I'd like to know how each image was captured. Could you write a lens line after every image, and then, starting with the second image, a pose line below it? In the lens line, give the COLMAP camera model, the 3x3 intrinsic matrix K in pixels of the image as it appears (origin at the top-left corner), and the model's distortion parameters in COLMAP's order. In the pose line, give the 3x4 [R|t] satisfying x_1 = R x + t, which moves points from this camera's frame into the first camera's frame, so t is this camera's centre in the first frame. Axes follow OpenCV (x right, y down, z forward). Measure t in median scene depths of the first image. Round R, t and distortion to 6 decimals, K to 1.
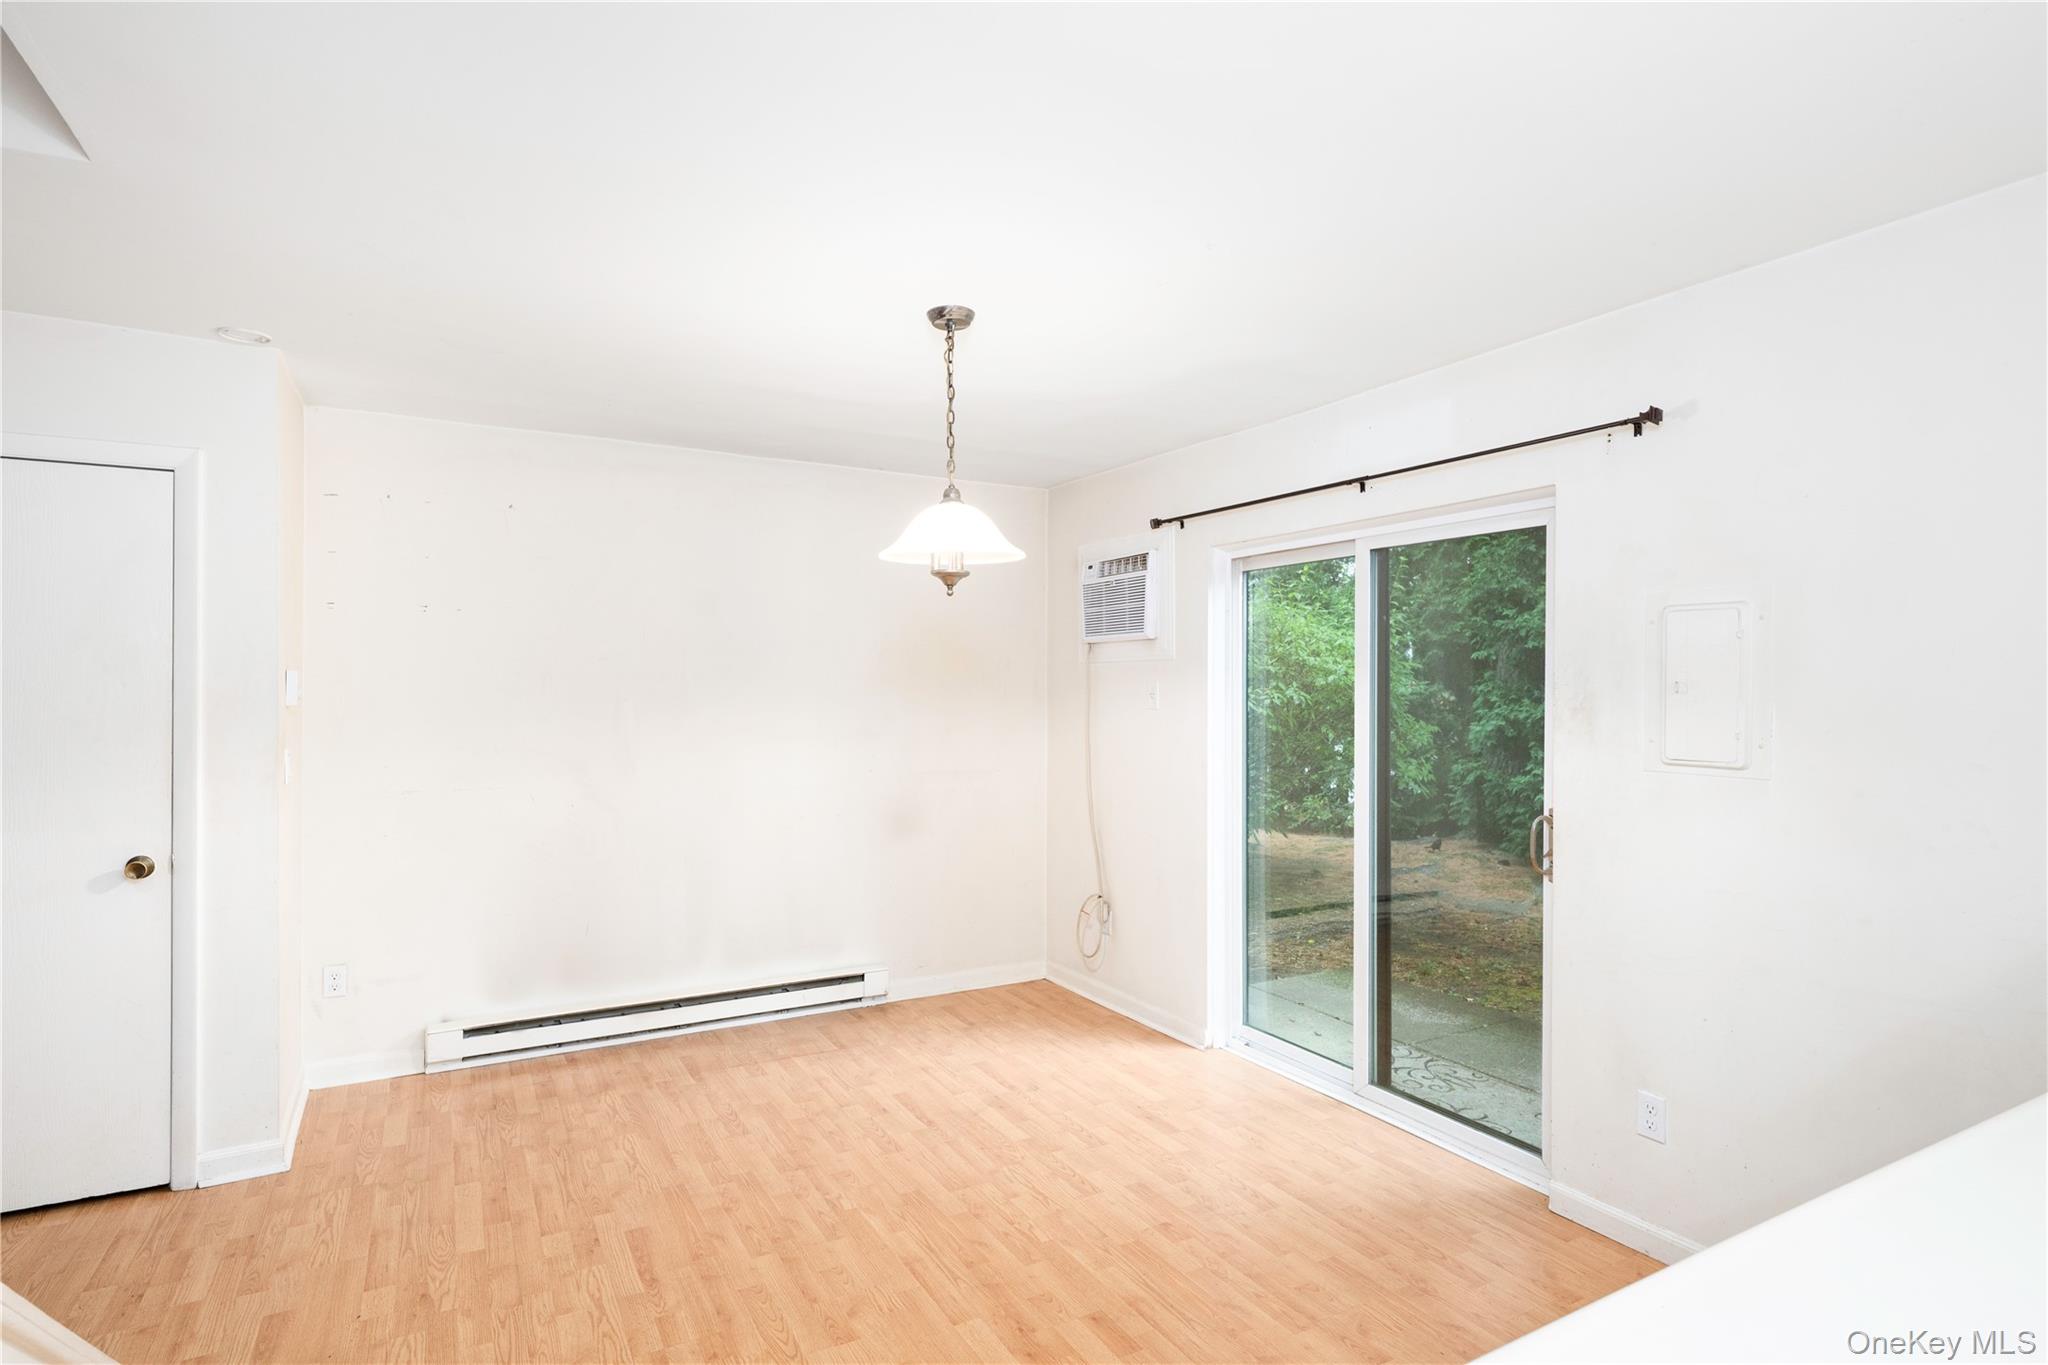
lens RADIAL K [[1039.8, 0, 1024.7], [0, 1039.8, 667.1], [0, 0, 1]] dist [0.001997, -0.000261]
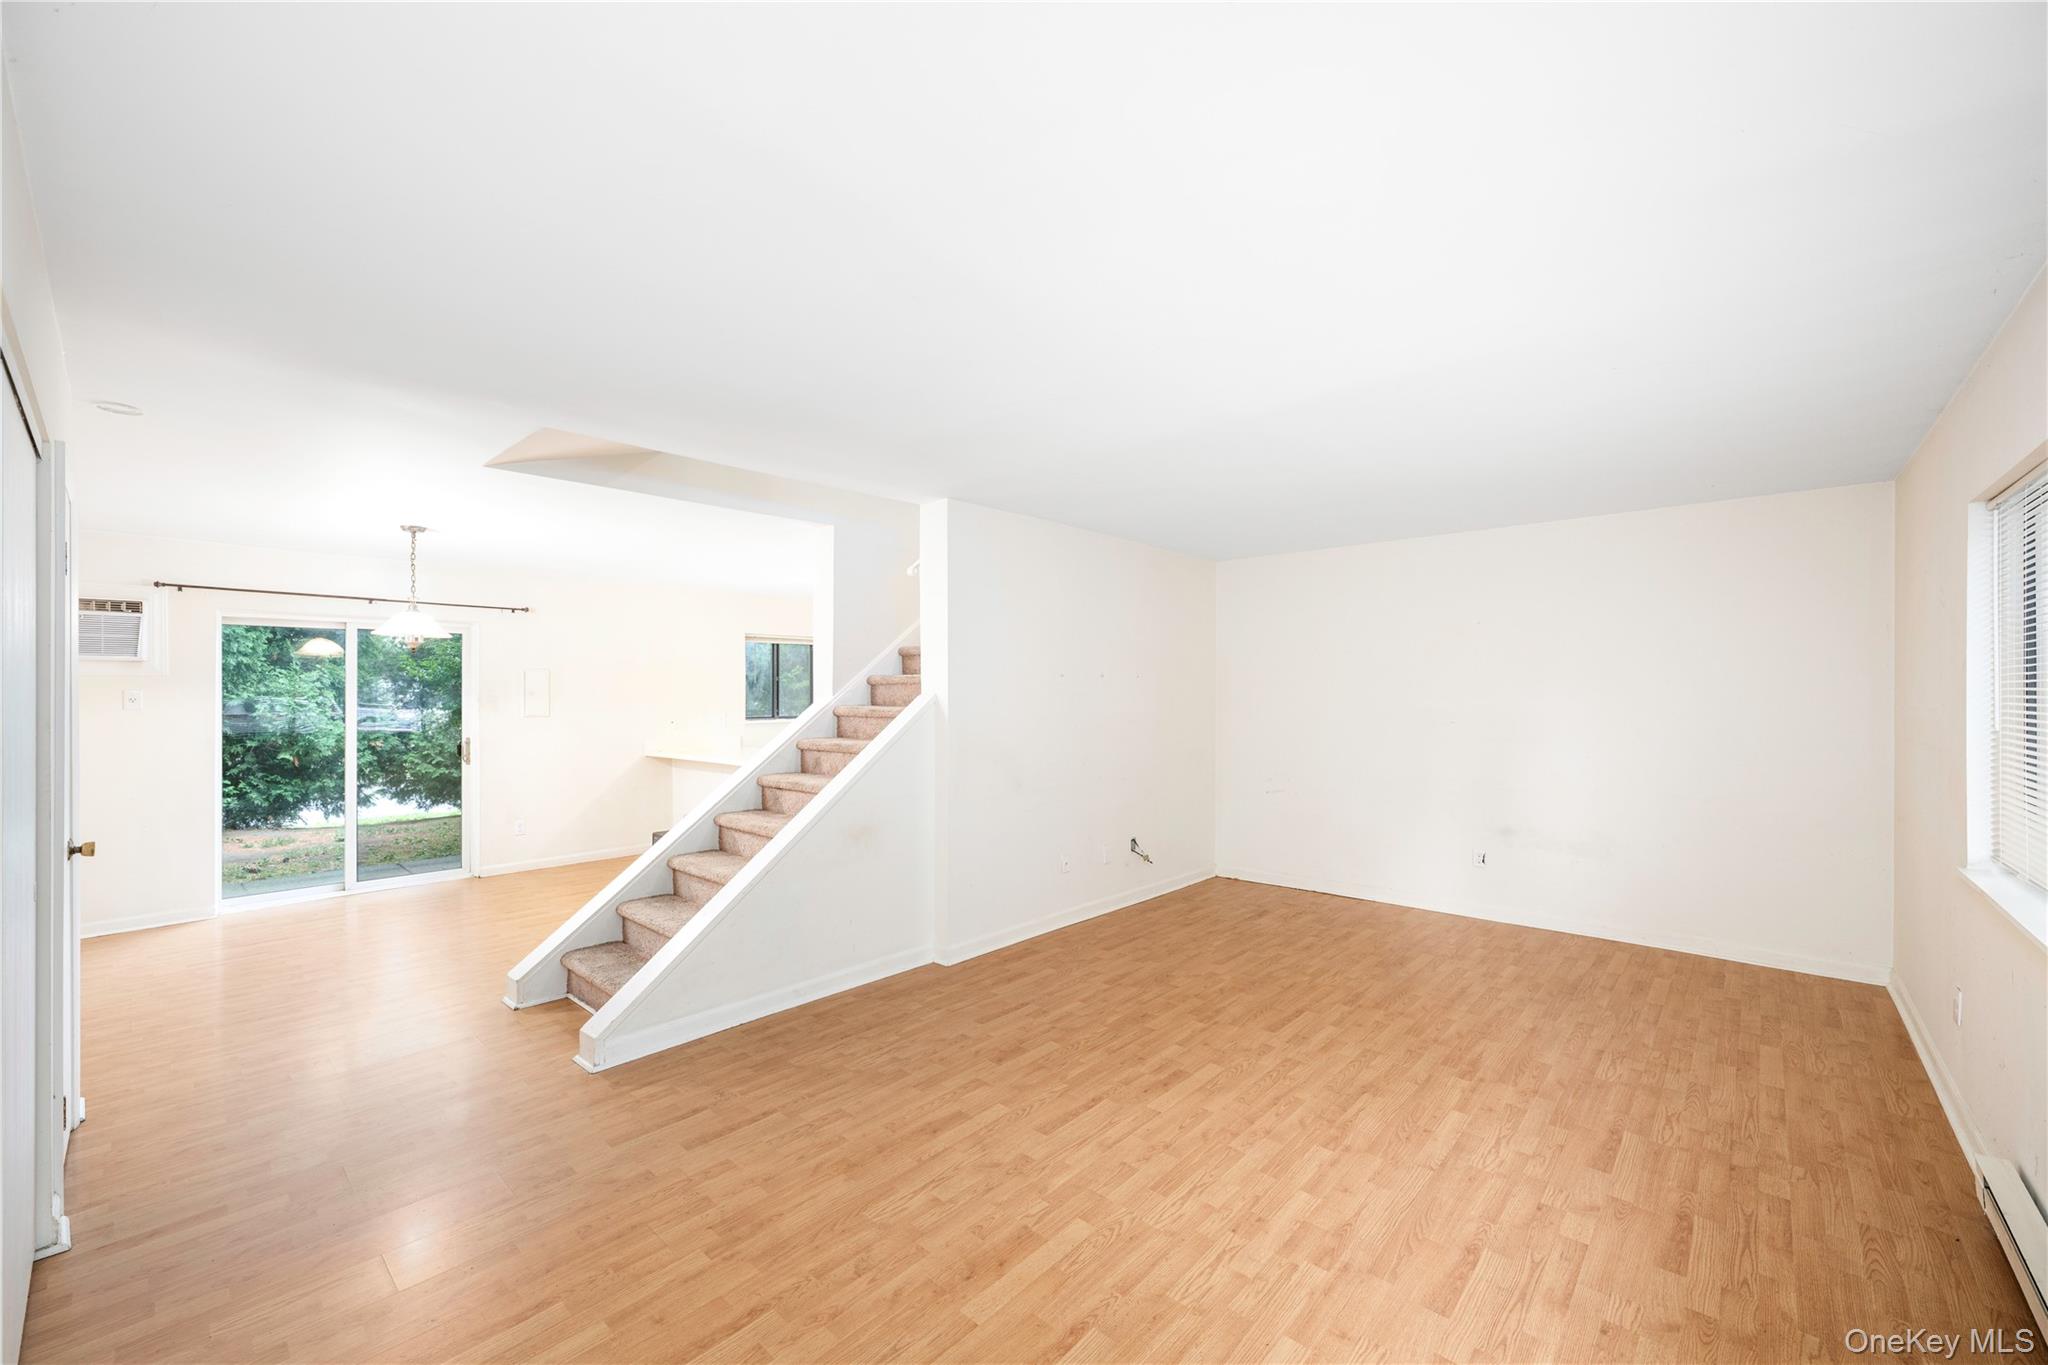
lens RADIAL K [[809.9, 0, 1042.5], [0, 809.9, 695.2], [0, 0, 1]] dist [-0.001661, -0.000238]
pose [[-0.315889, 0.003860, 0.948788, -2.116349], [-0.008930, 0.999935, -0.007041, 0.026595], [-0.948754, -0.010697, -0.315834, 0.240408]]
